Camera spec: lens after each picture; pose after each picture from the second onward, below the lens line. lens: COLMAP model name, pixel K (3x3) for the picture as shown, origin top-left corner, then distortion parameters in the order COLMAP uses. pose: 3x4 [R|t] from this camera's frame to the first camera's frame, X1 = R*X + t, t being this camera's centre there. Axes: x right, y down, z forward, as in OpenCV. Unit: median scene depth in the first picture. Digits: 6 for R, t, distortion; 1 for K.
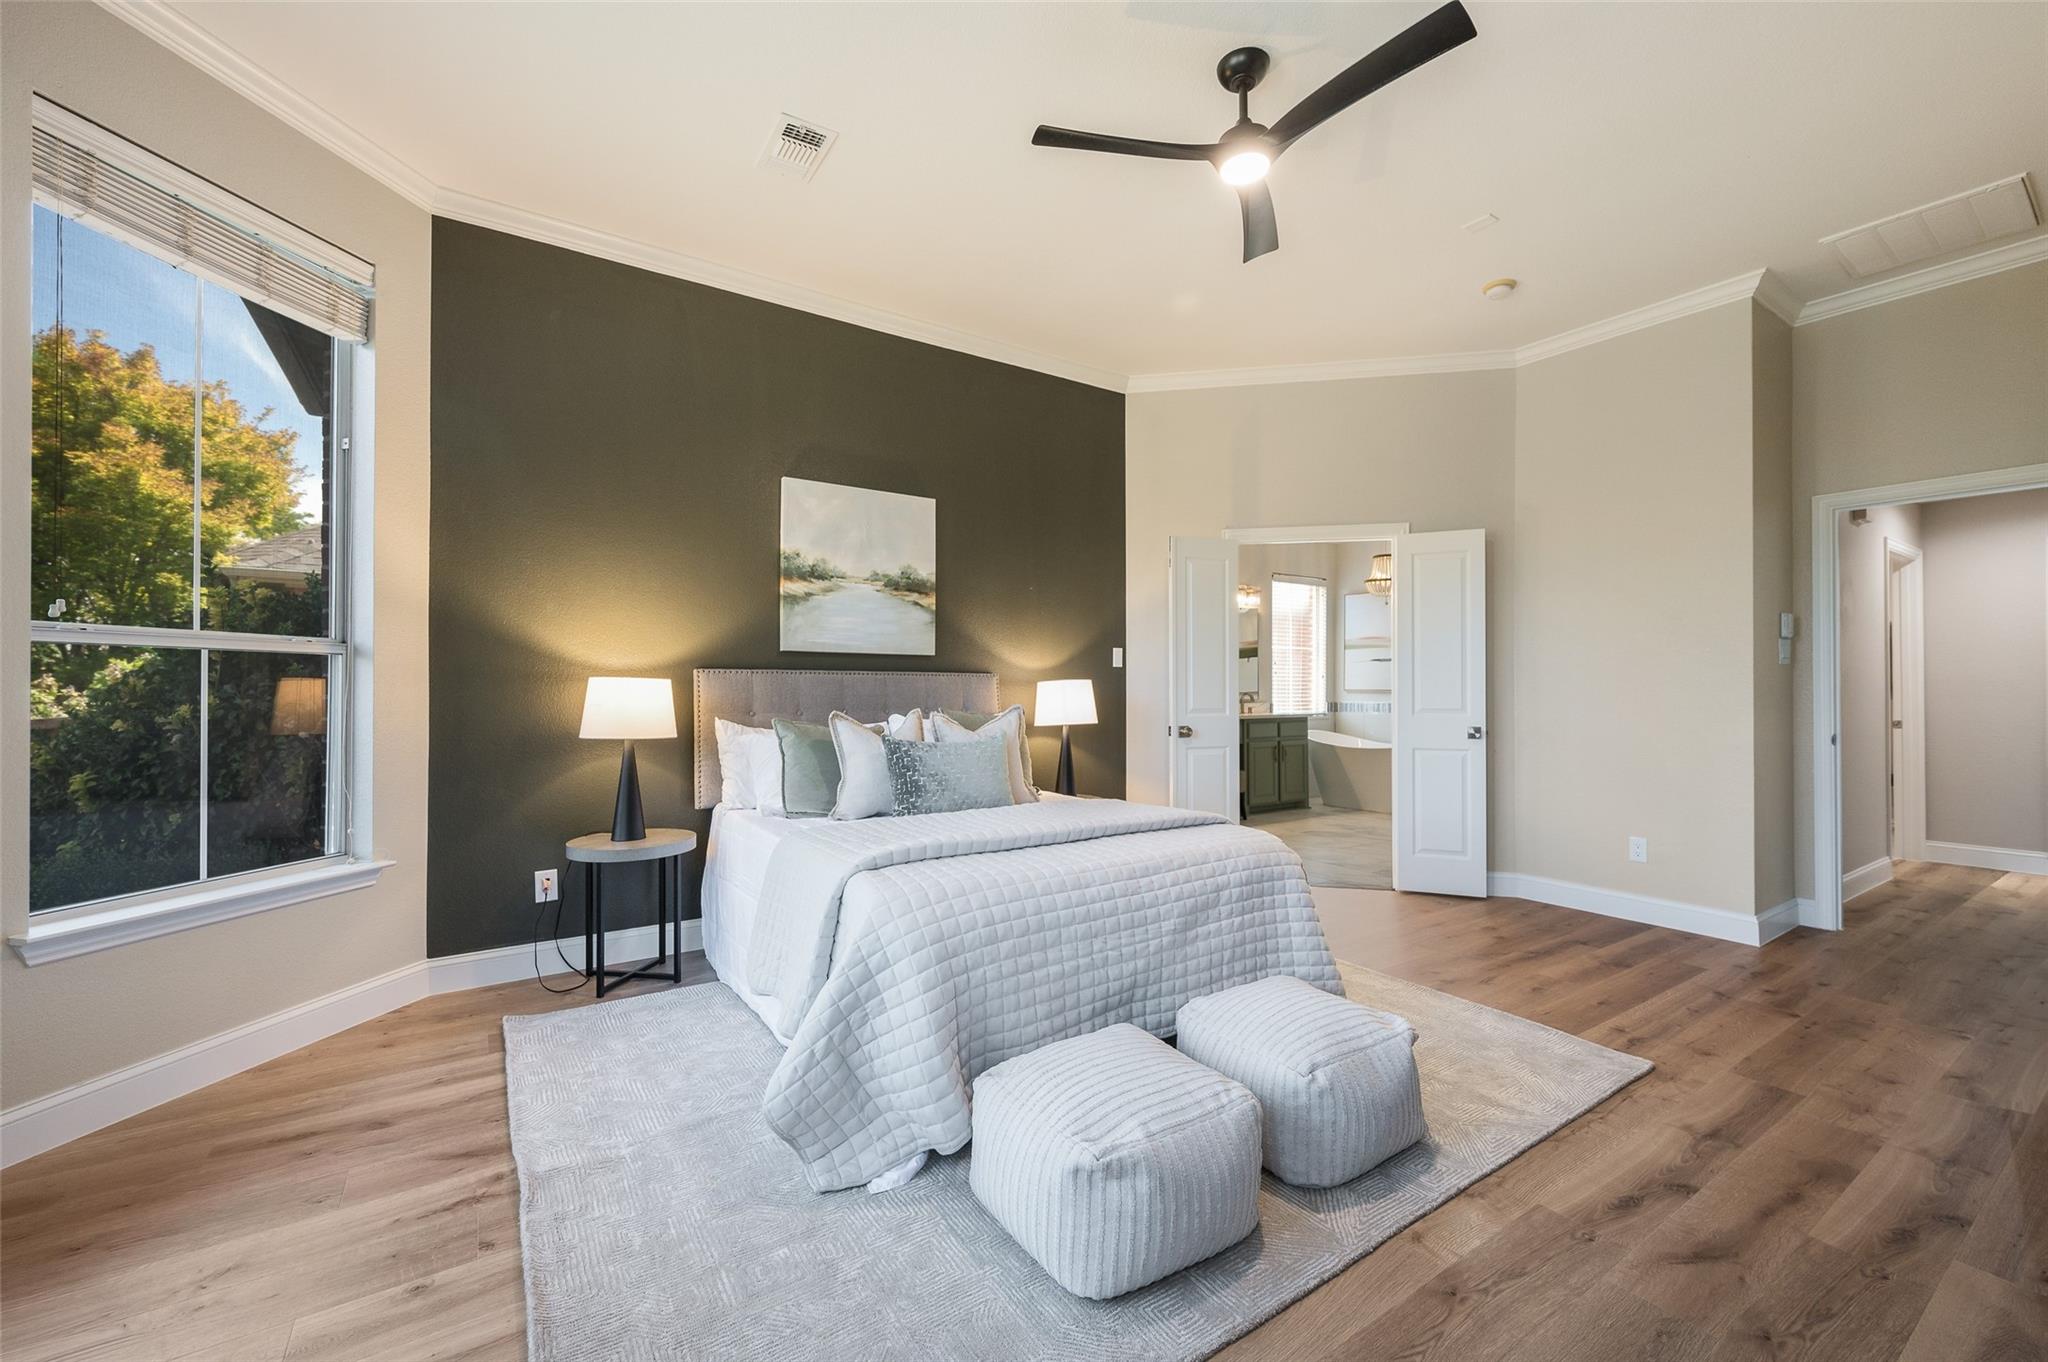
lens RADIAL K [[828.3, 0, 1018.5], [0, 828.3, 677.6], [0, 0, 1]] dist [-0.000264, -0.000003]
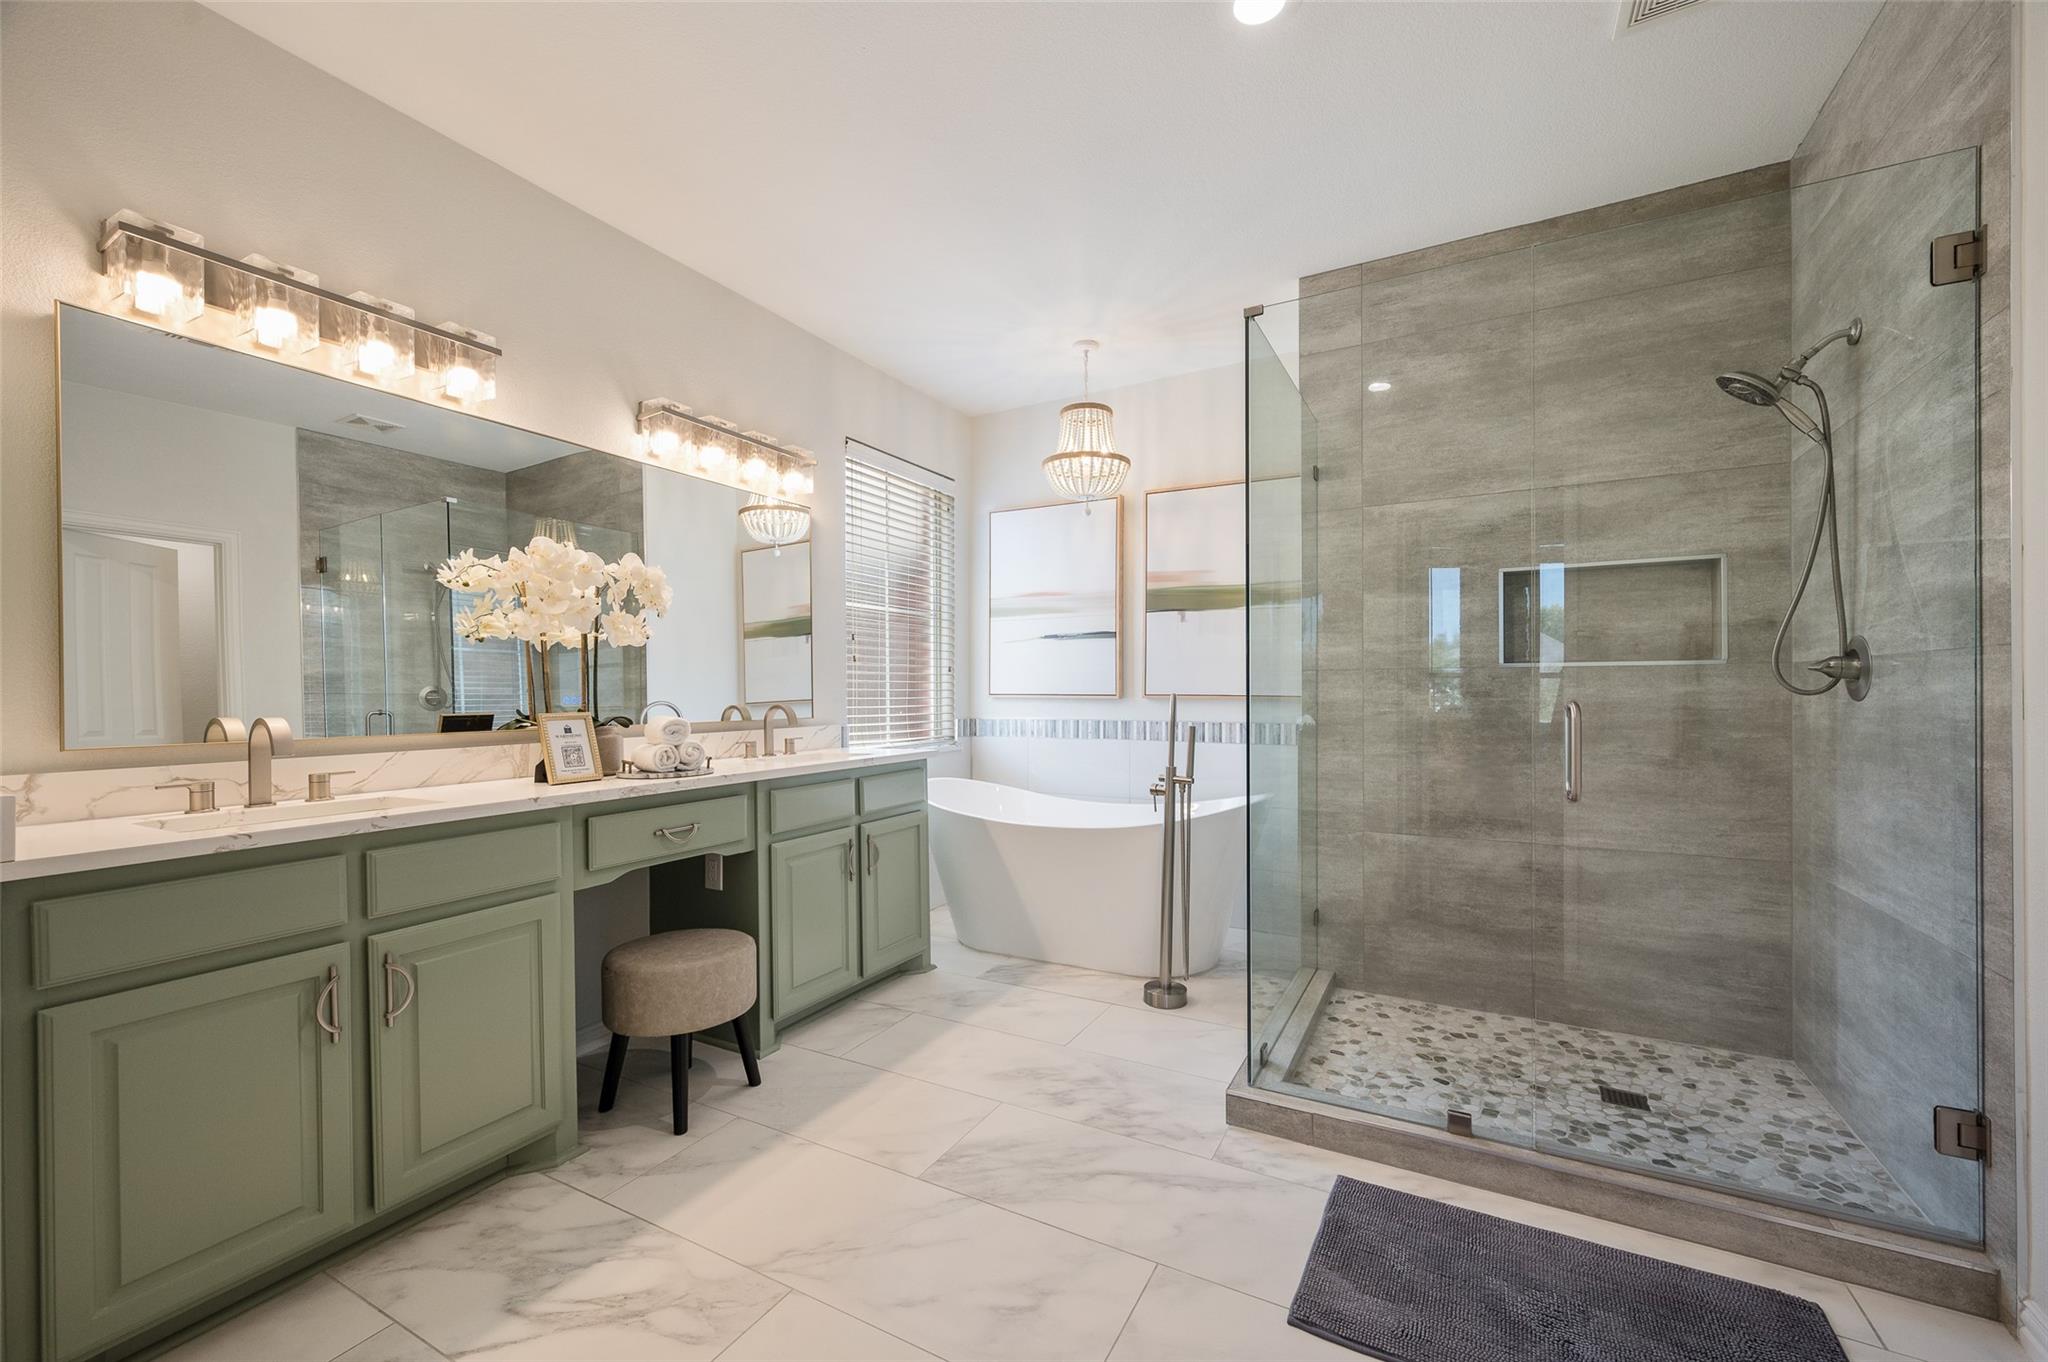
lens RADIAL K [[828.3, 0, 1025.5], [0, 828.3, 689.2], [0, 0, 1]] dist [-0.000264, -0.000003]
pose [[0.888031, -0.000943, 0.459783, 0.200356], [-0.001705, 0.999984, 0.005345, 0.010154], [-0.459781, -0.005530, 0.888015, 0.605281]]
